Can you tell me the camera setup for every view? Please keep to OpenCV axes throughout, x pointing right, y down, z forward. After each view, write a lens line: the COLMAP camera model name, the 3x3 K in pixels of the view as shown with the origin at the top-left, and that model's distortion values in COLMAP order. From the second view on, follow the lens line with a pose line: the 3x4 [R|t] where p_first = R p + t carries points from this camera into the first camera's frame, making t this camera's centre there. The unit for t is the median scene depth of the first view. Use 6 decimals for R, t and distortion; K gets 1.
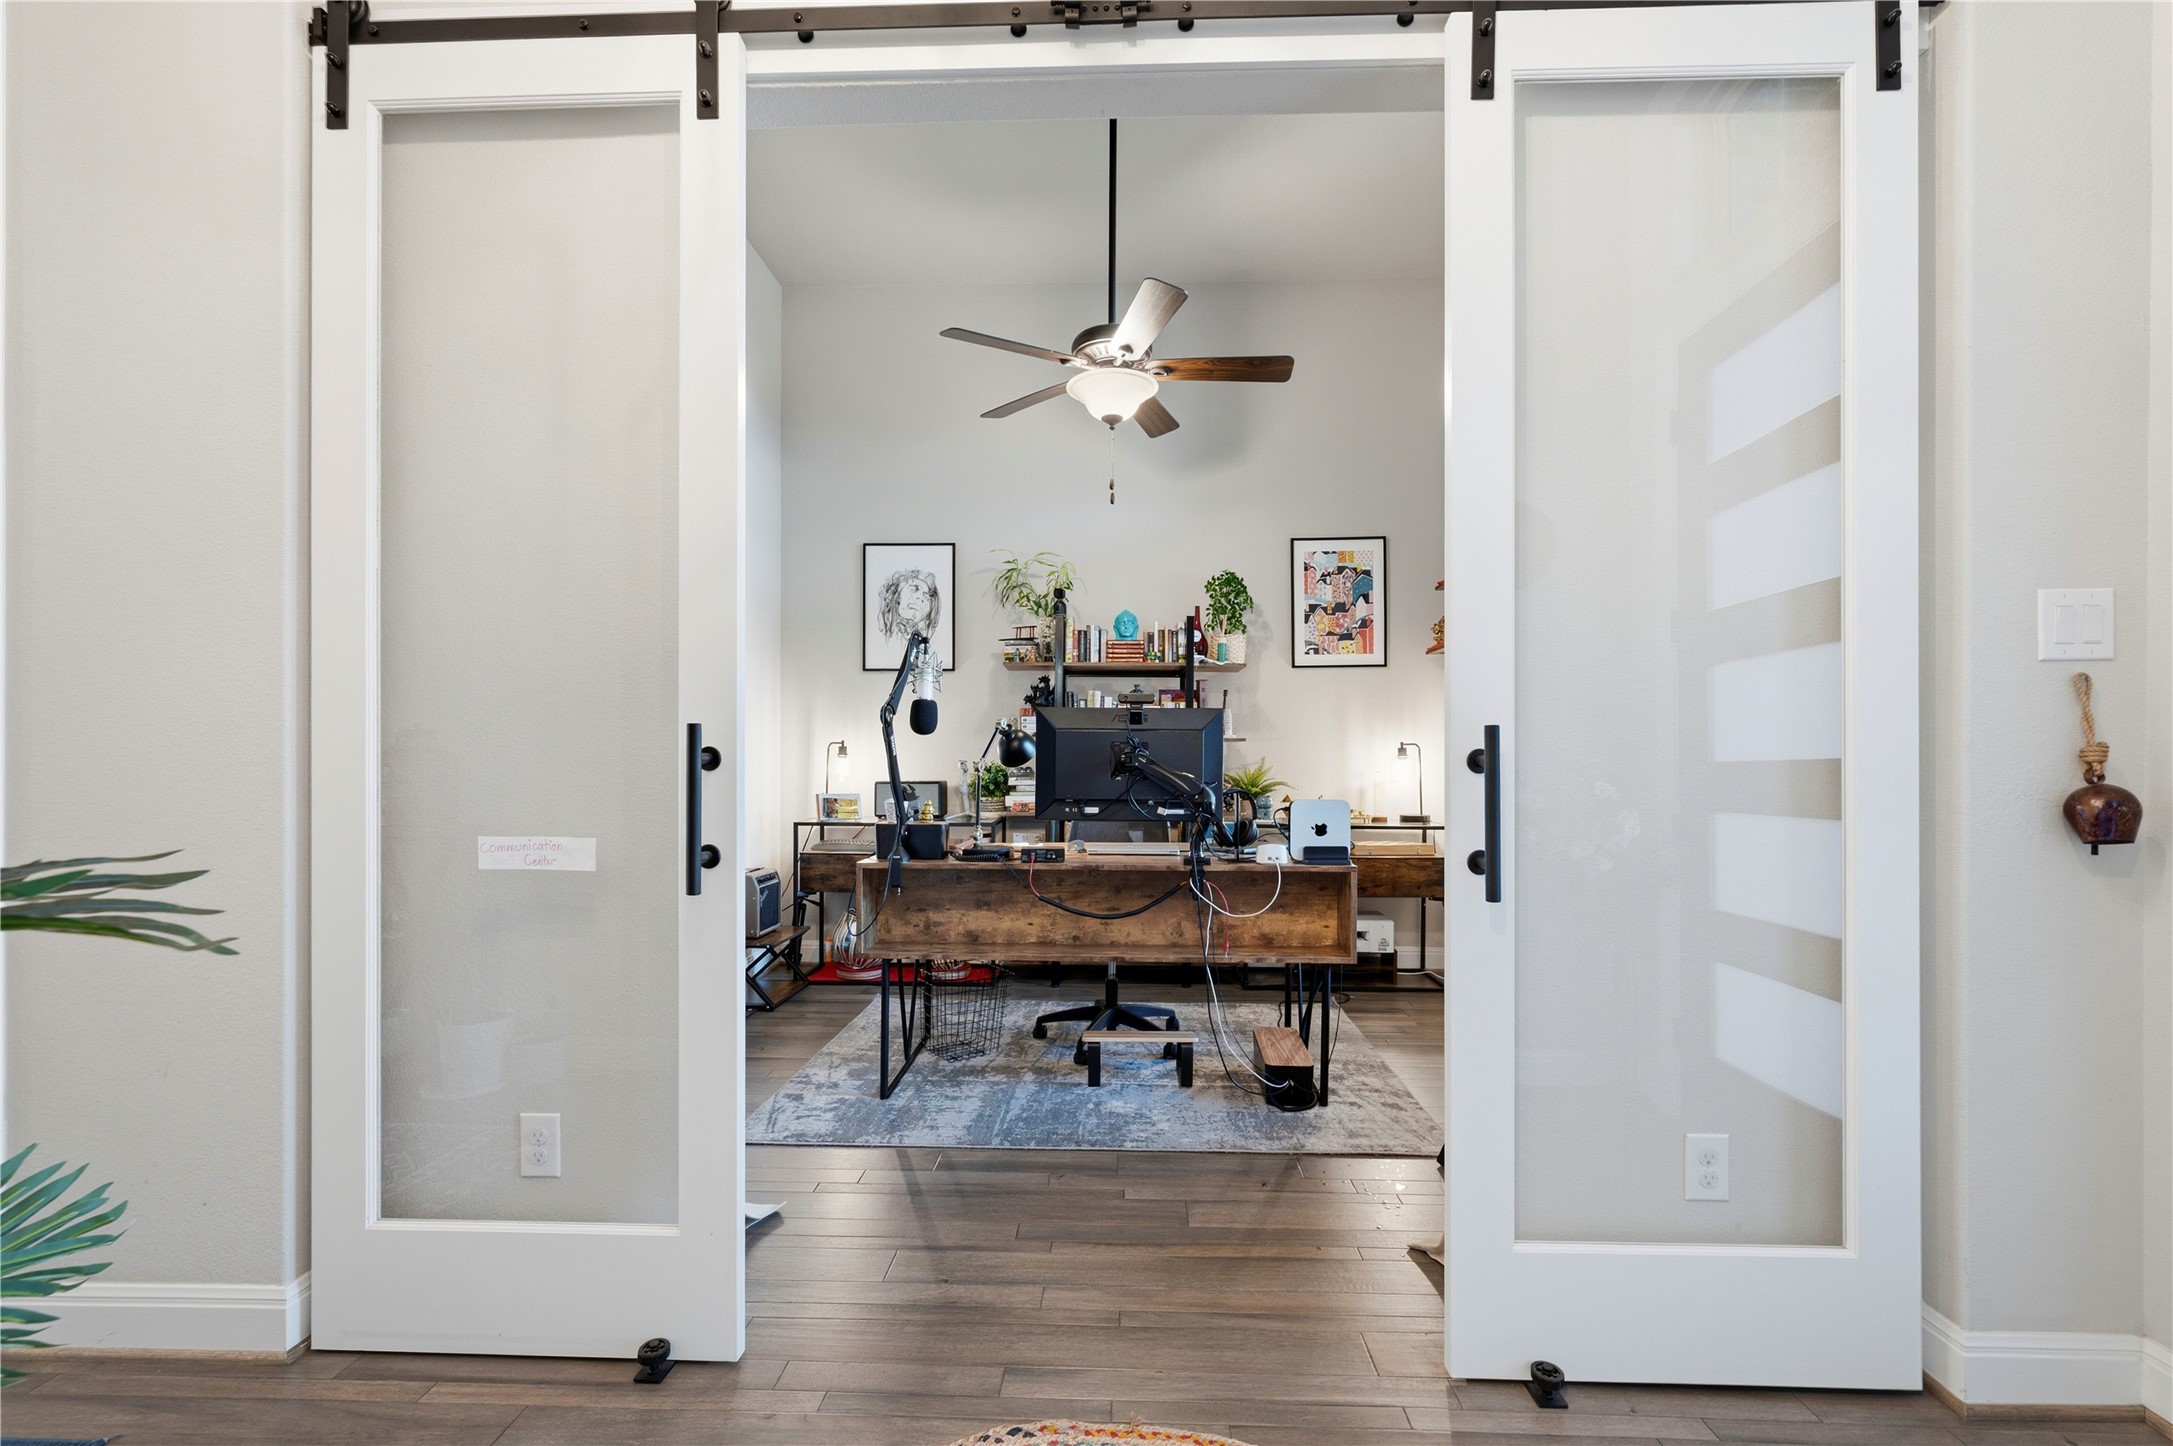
lens RADIAL K [[889.1, 0, 1093.7], [0, 889.1, 761.3], [0, 0, 1]] dist [-0.003178, 0.001423]
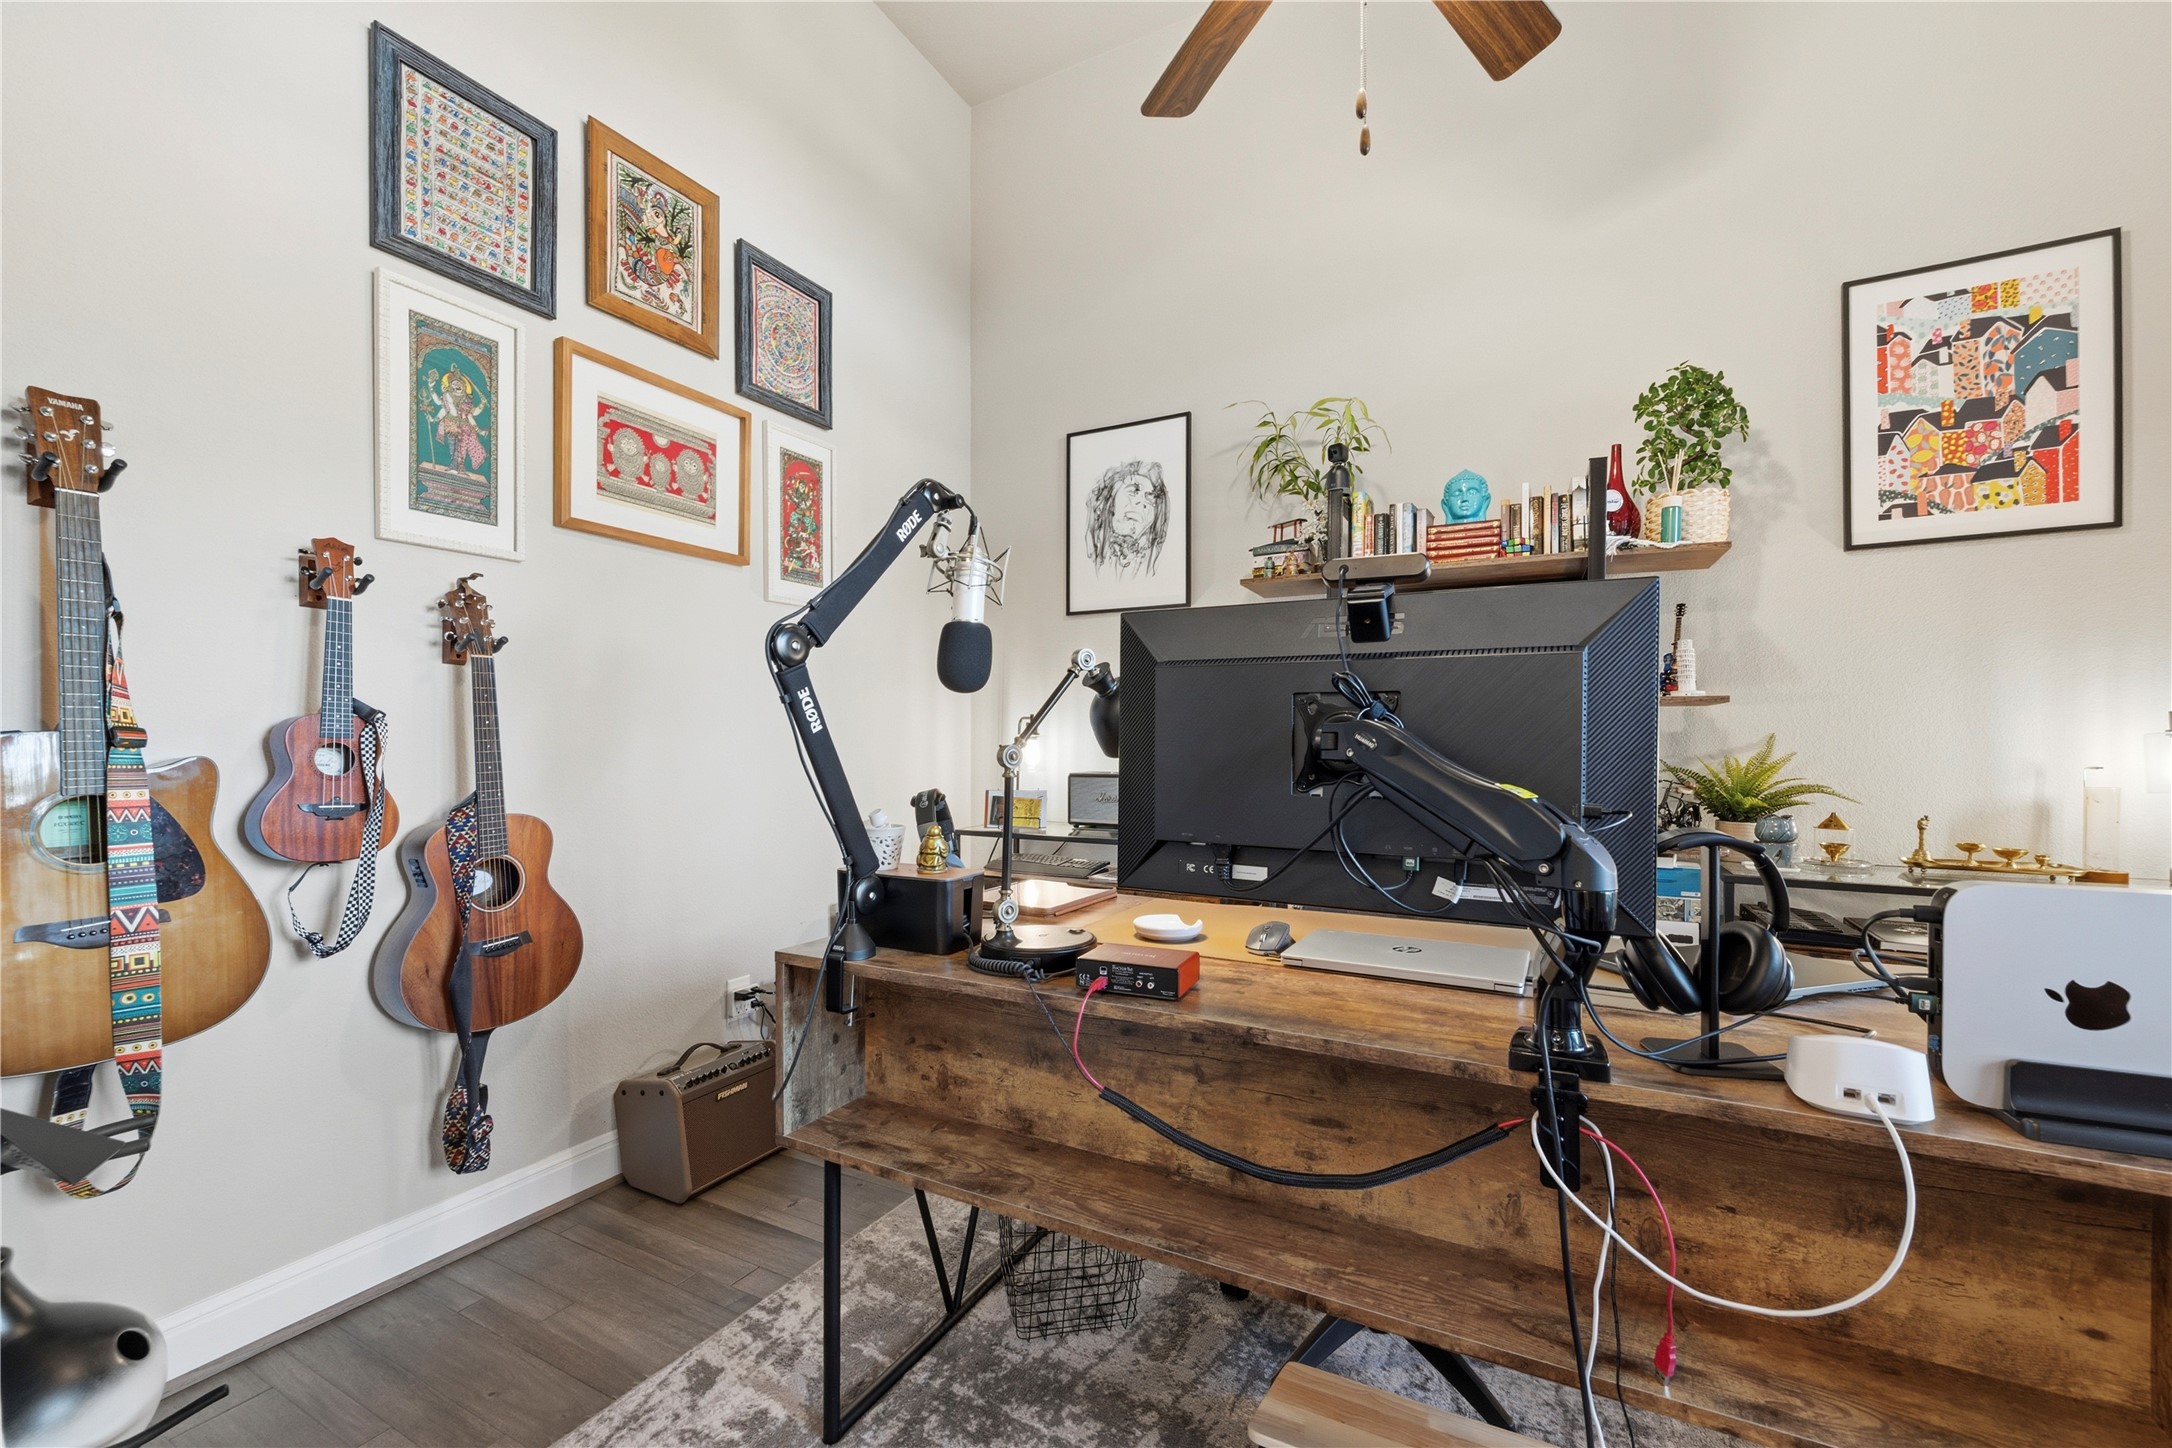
lens RADIAL K [[888.7, 0, 1082.3], [0, 888.7, 746.9], [0, 0, 1]] dist [-0.003178, 0.001423]
pose [[0.899254, 0.000549, -0.437426, 0.064501], [0.001218, 0.999992, 0.003758, -0.000454], [0.437424, -0.003912, 0.899247, 0.405186]]
